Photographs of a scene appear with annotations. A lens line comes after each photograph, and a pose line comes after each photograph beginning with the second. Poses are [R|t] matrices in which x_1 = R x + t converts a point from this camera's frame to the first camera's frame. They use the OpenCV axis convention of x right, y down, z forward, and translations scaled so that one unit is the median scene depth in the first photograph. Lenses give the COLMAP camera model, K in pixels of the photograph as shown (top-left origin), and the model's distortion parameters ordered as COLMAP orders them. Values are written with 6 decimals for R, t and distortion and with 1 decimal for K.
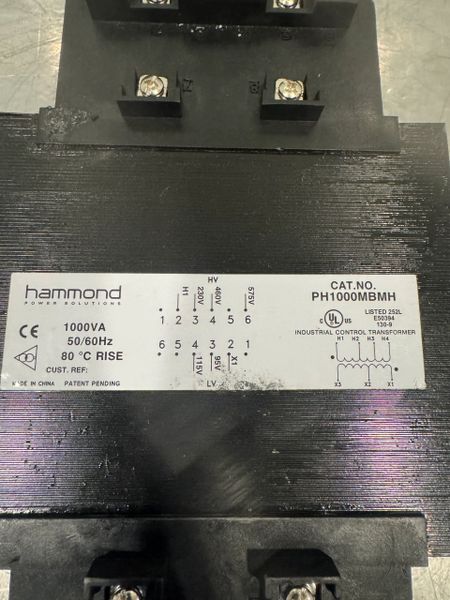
lens RADIAL K [[423.4, 0, 225.2], [0, 423.4, 302.4], [0, 0, 1]] dist [-0.051821, -0.001719]
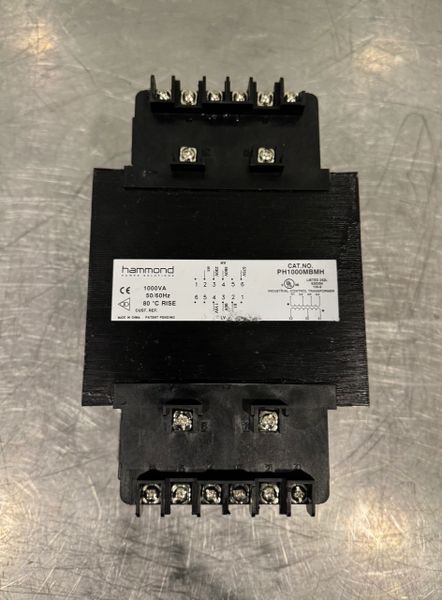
lens RADIAL K [[423.4, 0, 219.8], [0, 423.4, 297.9], [0, 0, 1]] dist [-0.051821, -0.001719]
pose [[0.999939, -0.002807, -0.010727, -0.025911], [0.002762, 0.999987, -0.004220, 0.107797], [0.010739, 0.004190, 0.999934, -0.847572]]
